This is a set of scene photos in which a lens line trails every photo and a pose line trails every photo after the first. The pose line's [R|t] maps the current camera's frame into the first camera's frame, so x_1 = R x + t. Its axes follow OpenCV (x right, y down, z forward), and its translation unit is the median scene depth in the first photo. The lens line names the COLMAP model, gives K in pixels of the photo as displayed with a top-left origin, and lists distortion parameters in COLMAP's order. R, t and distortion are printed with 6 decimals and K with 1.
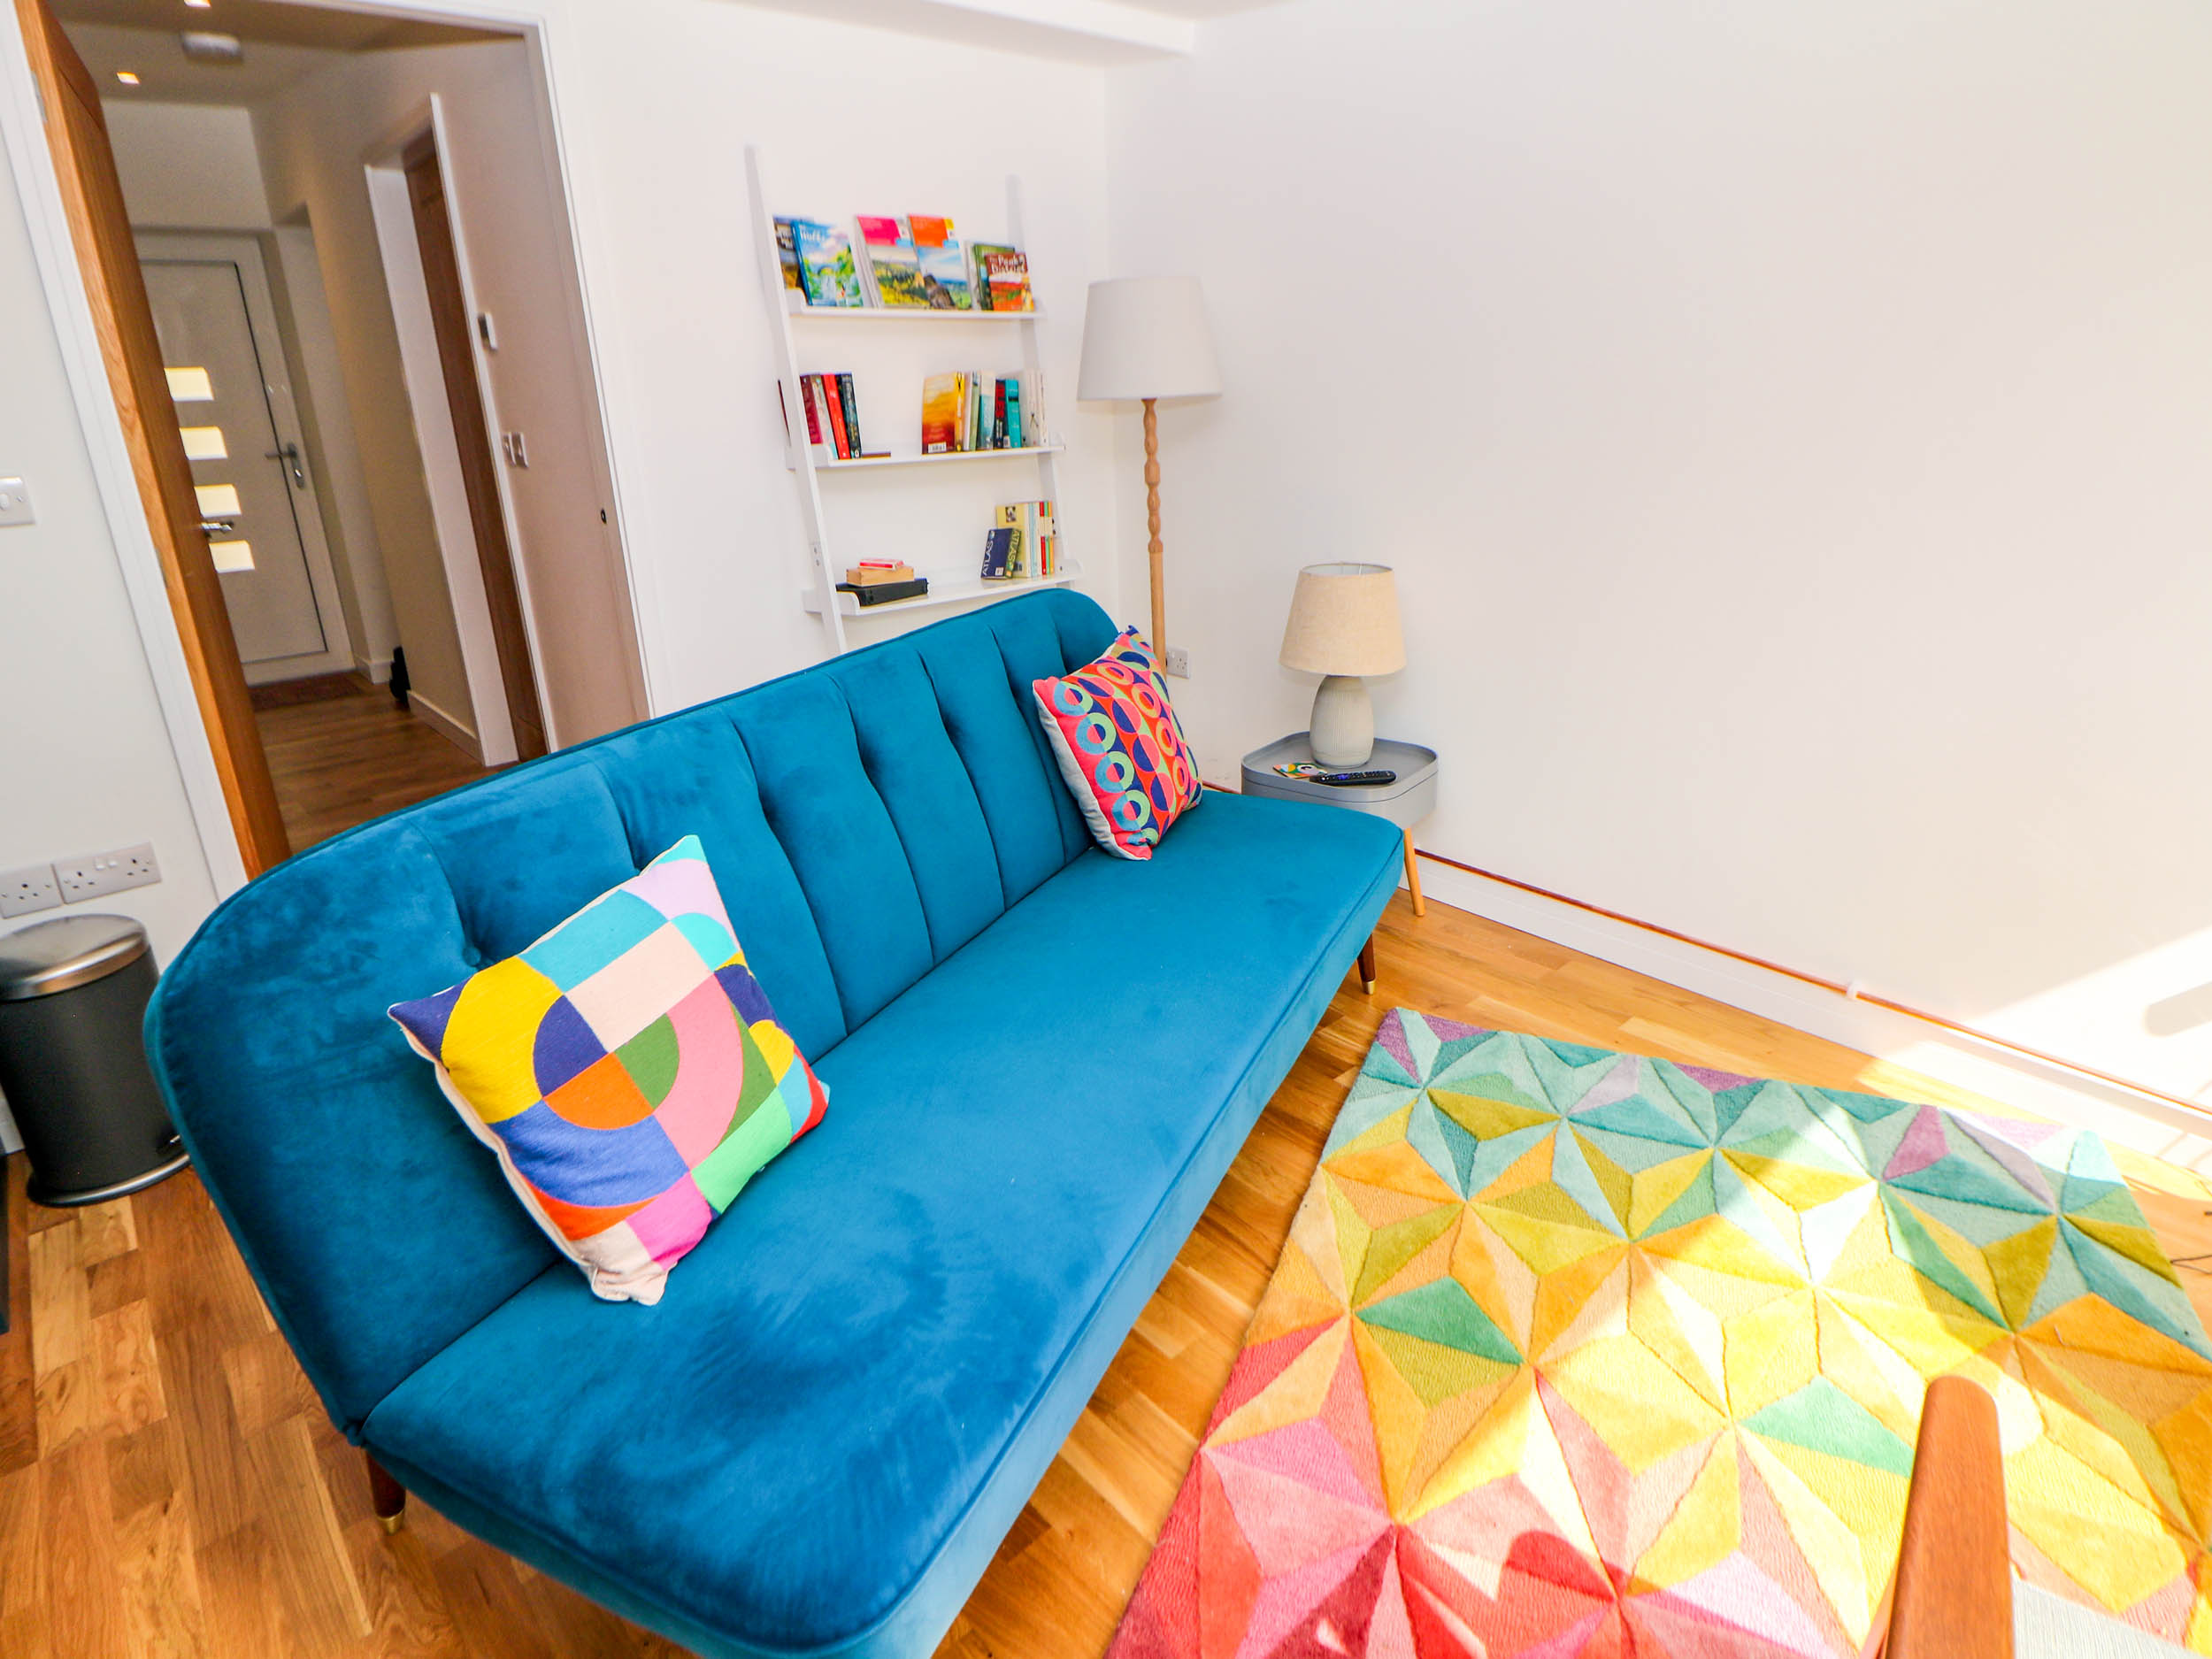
lens RADIAL K [[1123.0, 0, 1057.9], [0, 1123.0, 769.6], [0, 0, 1]] dist [-0.020381, 0.000527]
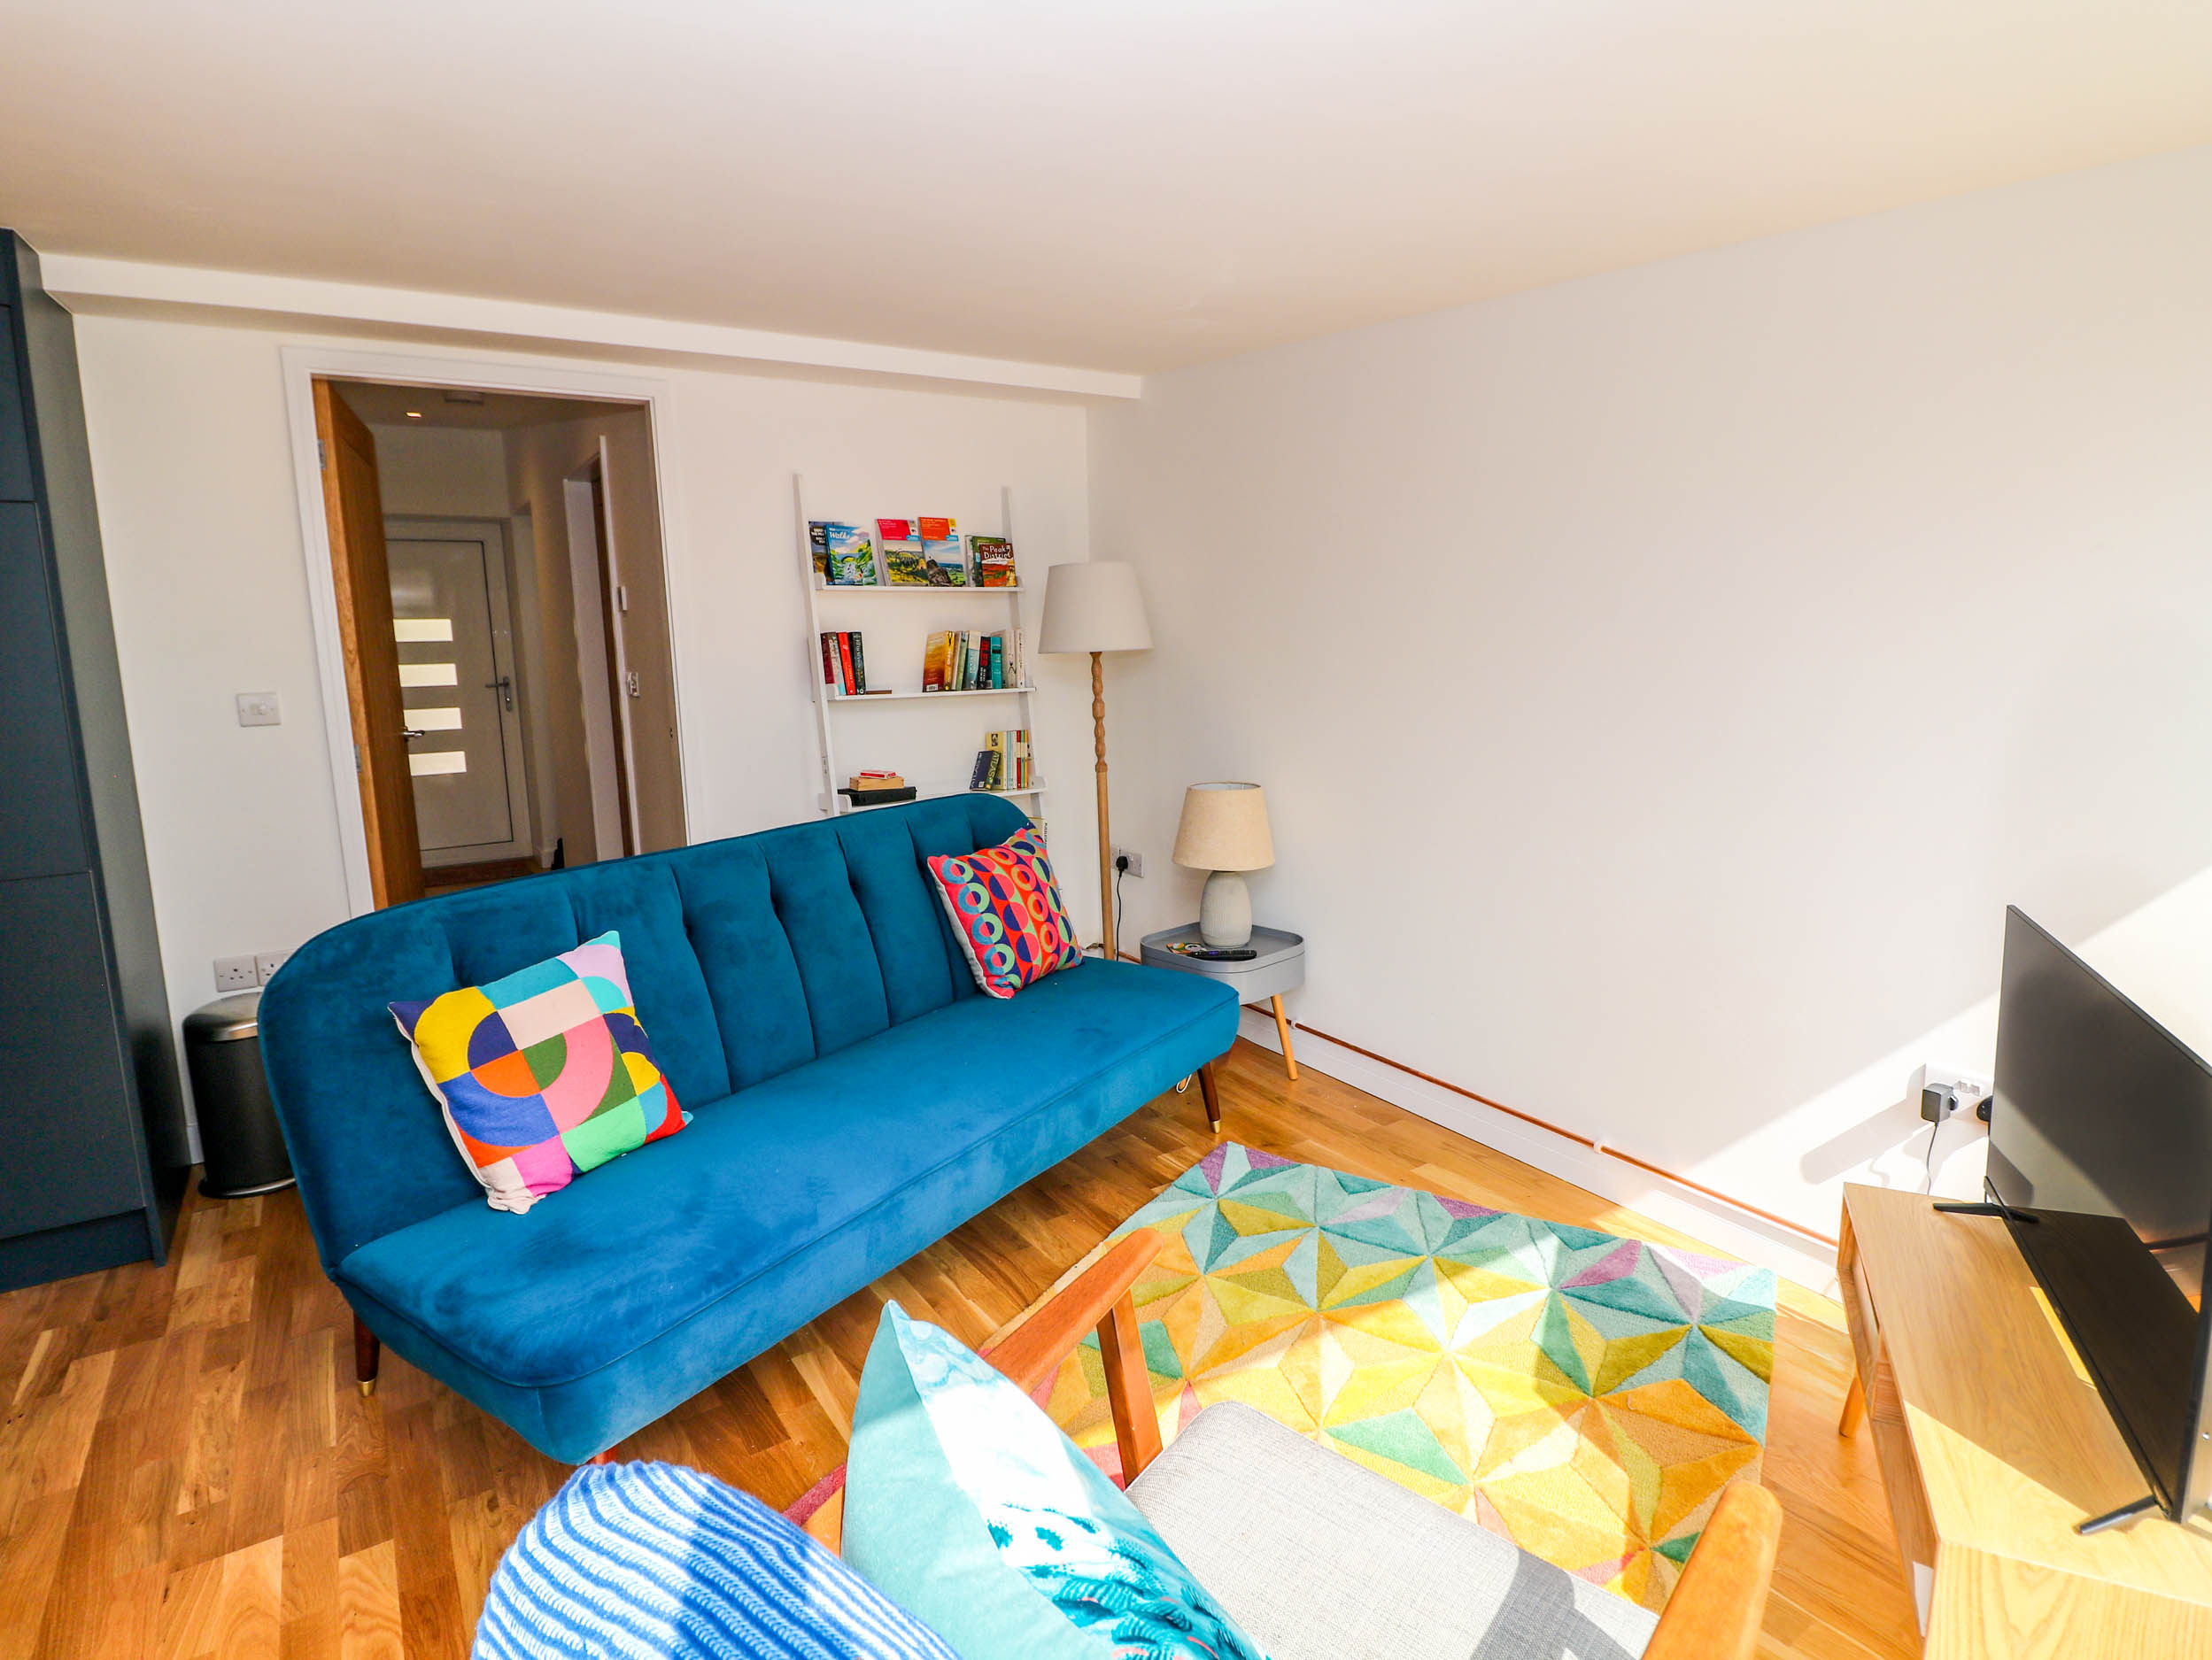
lens RADIAL K [[1122.8, 0, 1092.0], [0, 1122.8, 824.4], [0, 0, 1]] dist [-0.020381, 0.000527]
pose [[0.989358, 0.030553, -0.142257, 0.378064], [-0.052900, 0.986329, -0.156069, 0.085238], [0.135544, 0.161934, 0.977448, -0.301796]]
